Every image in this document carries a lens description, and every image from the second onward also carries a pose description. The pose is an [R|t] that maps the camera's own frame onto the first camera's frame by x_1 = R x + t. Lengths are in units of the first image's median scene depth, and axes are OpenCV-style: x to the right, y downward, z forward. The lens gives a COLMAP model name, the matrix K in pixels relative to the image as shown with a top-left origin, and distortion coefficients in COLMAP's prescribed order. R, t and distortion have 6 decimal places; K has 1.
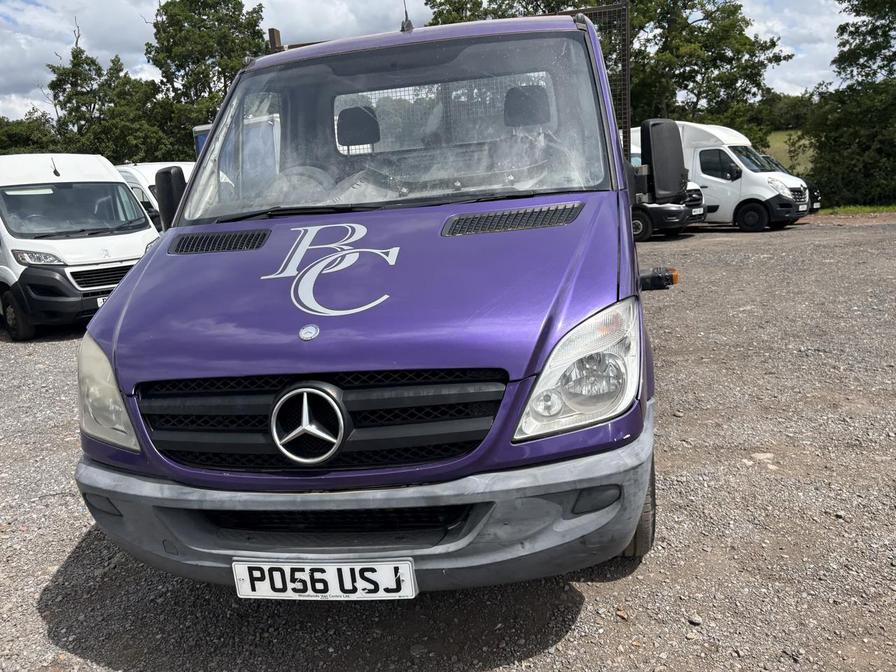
lens RADIAL K [[667.3, 0, 450.5], [0, 667.3, 338.6], [0, 0, 1]] dist [0.039517, -0.037499]
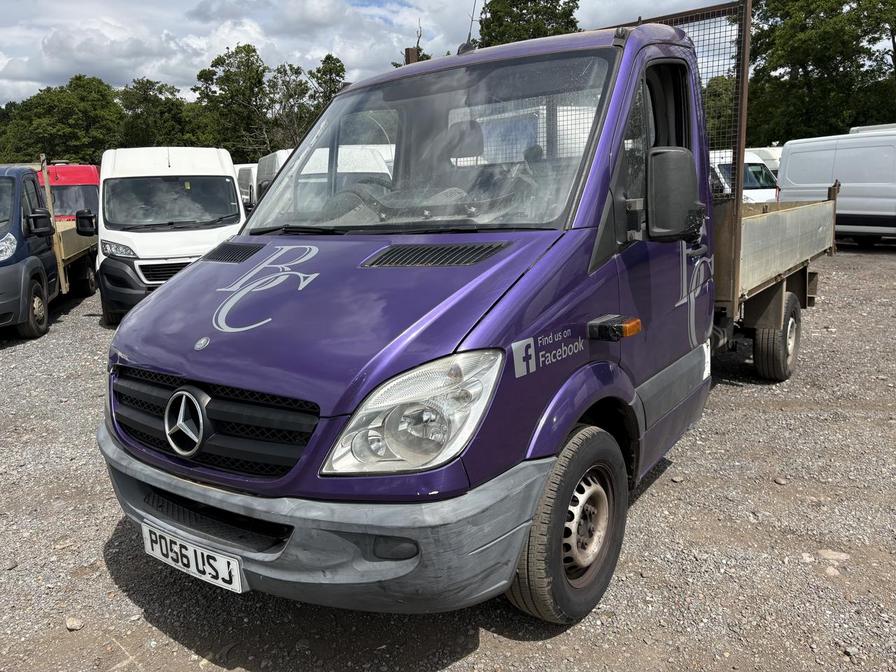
lens RADIAL K [[667.3, 0, 450.5], [0, 667.3, 338.6], [0, 0, 1]] dist [0.039517, -0.037499]
pose [[0.902596, 0.129639, -0.410505, 0.653751], [-0.121997, 0.991515, 0.044883, -0.122831], [0.412840, 0.009569, 0.910753, 0.123679]]
